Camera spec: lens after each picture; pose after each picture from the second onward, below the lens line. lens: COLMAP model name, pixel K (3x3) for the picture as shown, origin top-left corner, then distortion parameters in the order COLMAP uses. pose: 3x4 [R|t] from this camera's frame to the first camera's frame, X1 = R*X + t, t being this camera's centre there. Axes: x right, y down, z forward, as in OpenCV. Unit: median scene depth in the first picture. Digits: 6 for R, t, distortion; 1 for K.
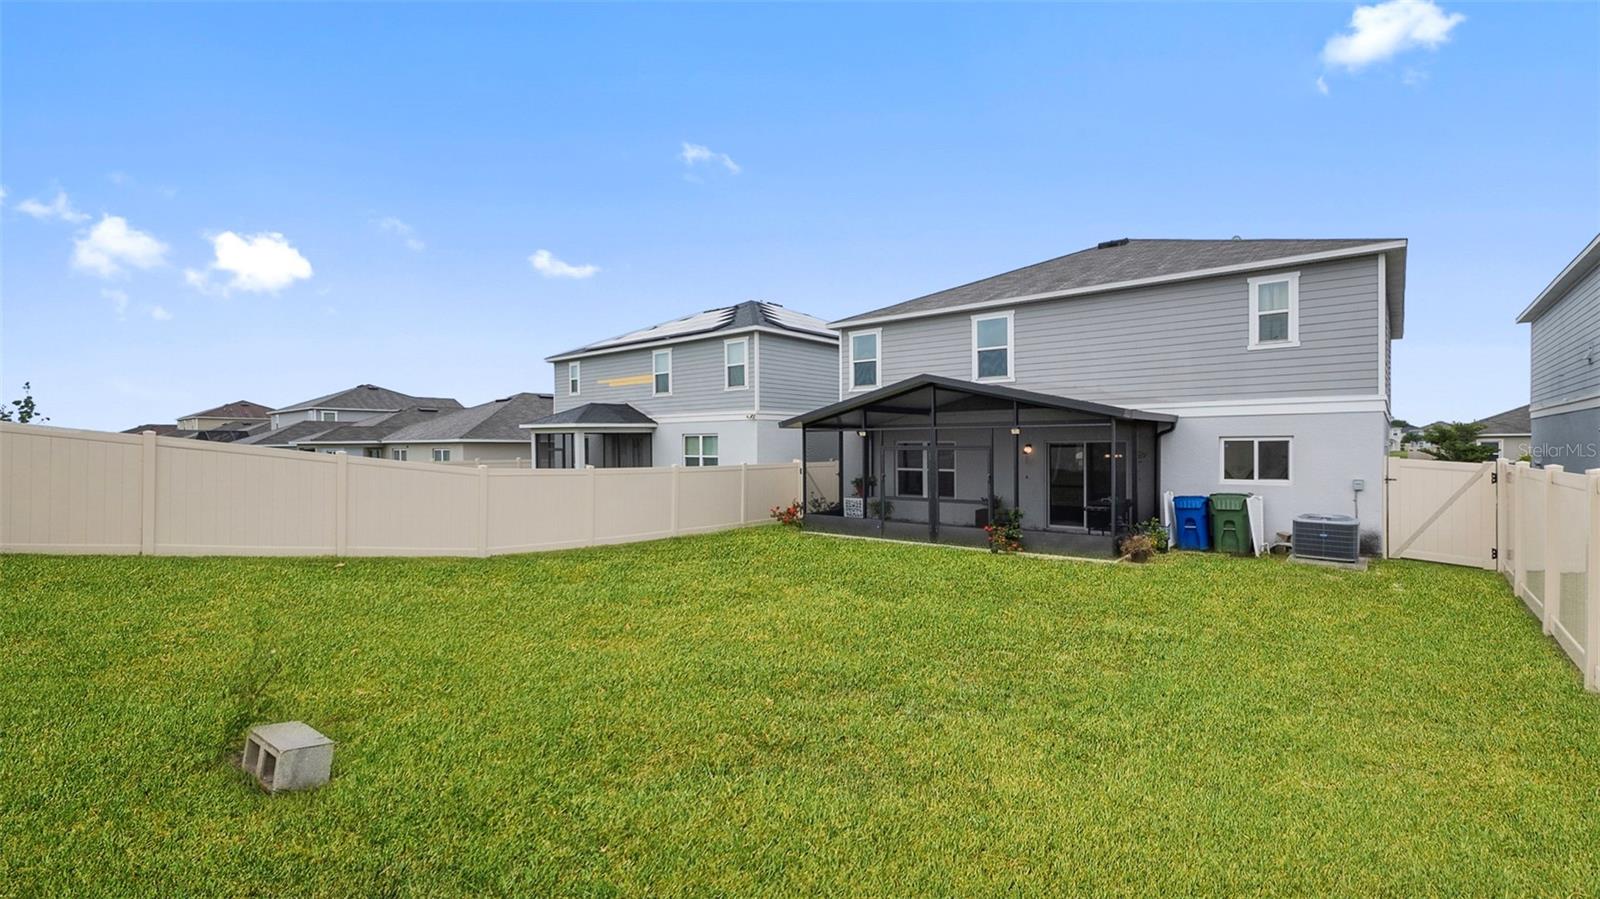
lens RADIAL K [[692.6, 0, 800.0], [0, 692.6, 449.5], [0, 0, 1]] dist [-0.004960, -0.000421]
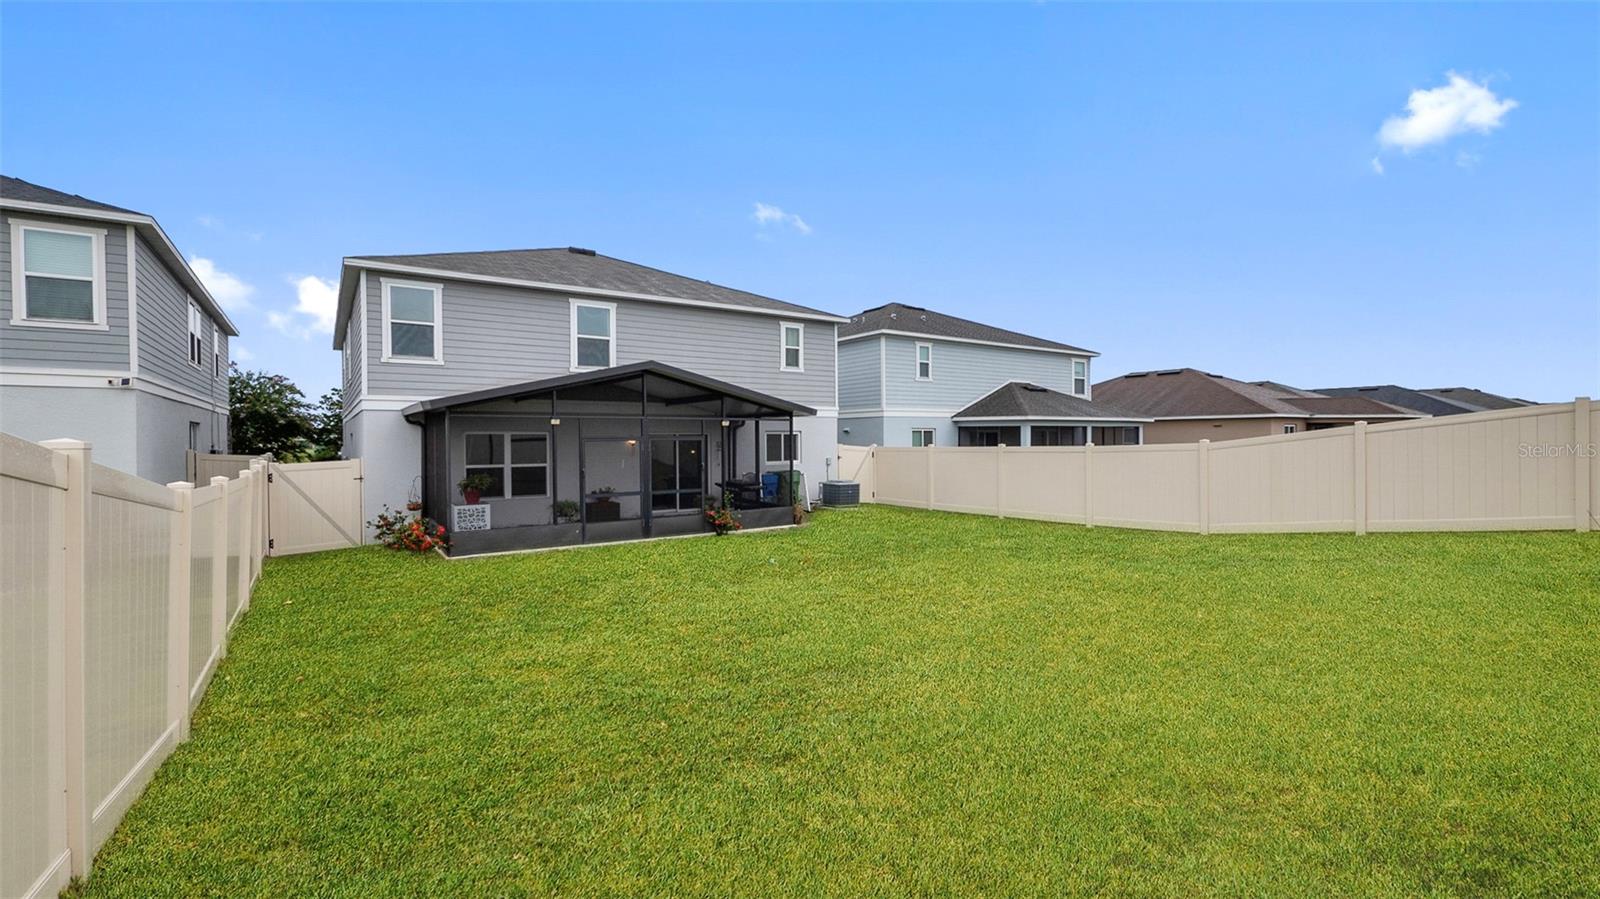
lens RADIAL K [[684.5, 0, 792.8], [0, 684.5, 412.3], [0, 0, 1]] dist [-0.001385, 0.000244]
pose [[0.274994, 0.037757, 0.960704, -0.558466], [0.007284, 0.999118, -0.041352, 0.001473], [-0.961418, 0.018370, 0.274476, 0.459009]]
